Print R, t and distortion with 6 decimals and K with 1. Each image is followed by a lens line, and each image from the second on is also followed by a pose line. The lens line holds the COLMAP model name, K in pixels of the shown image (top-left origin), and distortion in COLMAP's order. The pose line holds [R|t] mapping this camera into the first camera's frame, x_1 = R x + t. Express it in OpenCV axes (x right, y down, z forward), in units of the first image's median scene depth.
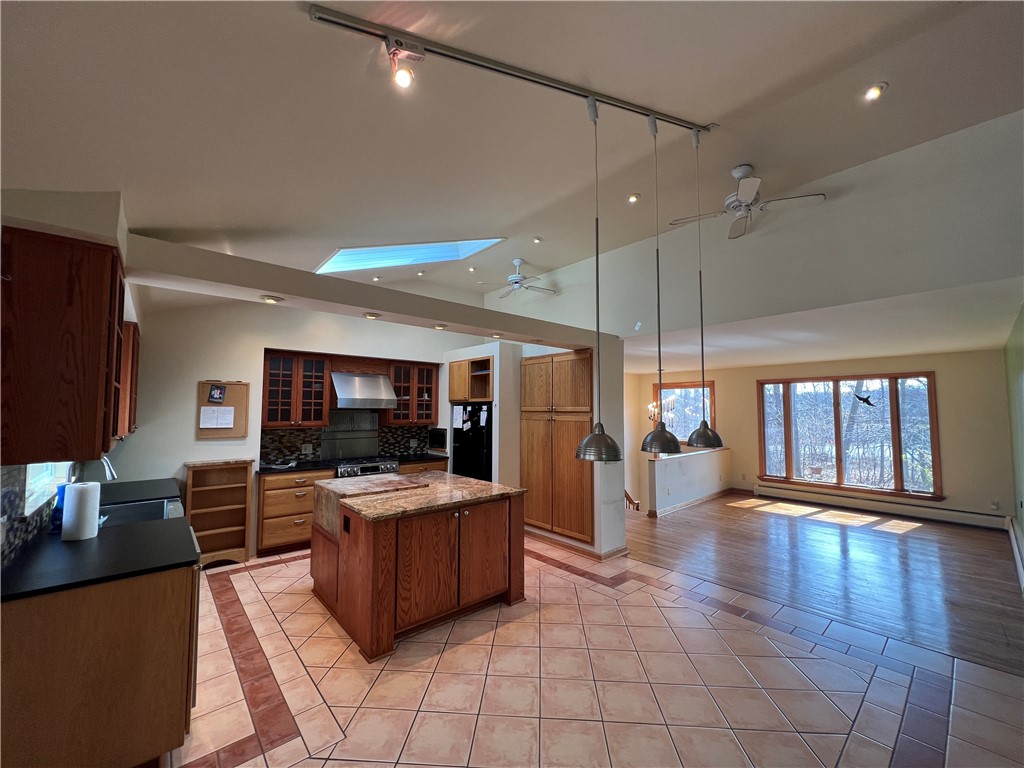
lens RADIAL K [[413.0, 0, 512.0], [0, 413.0, 384.0], [0, 0, 1]] dist [-0.011409, 0.000063]
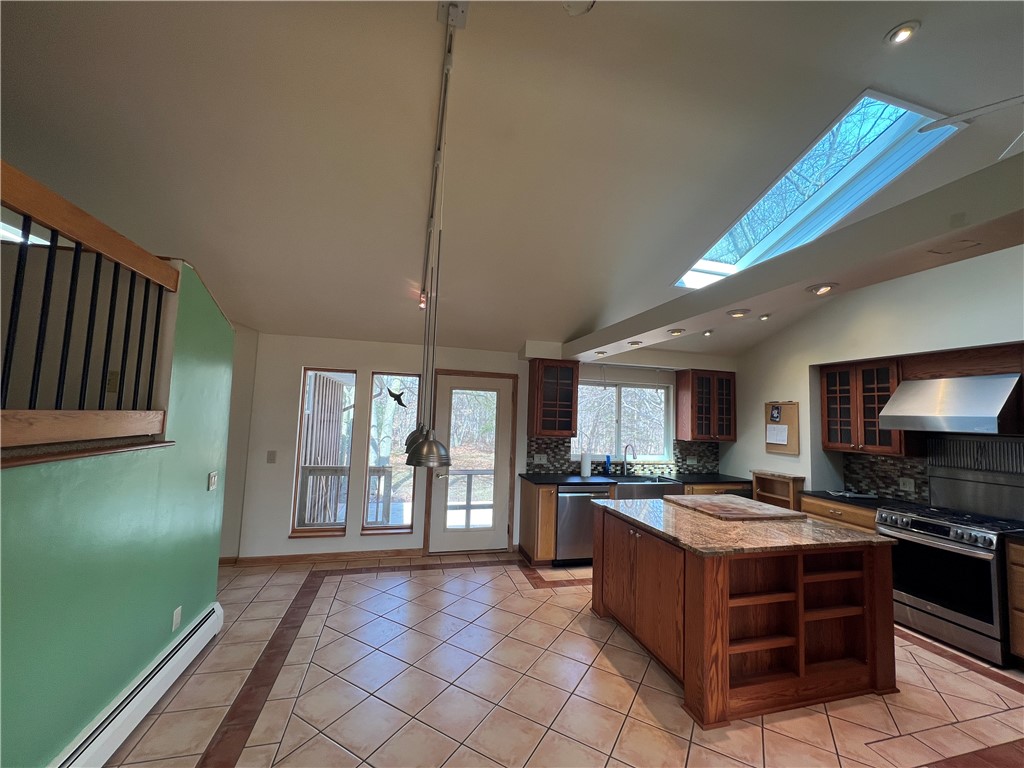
lens RADIAL K [[408.5, 0, 512.0], [0, 408.5, 384.0], [0, 0, 1]] dist [-0.001504, 0.000466]
pose [[-0.445181, -0.086036, -0.891298, 0.562809], [0.019574, 0.994200, -0.105746, 0.043866], [0.895226, -0.064523, -0.440915, 0.772159]]
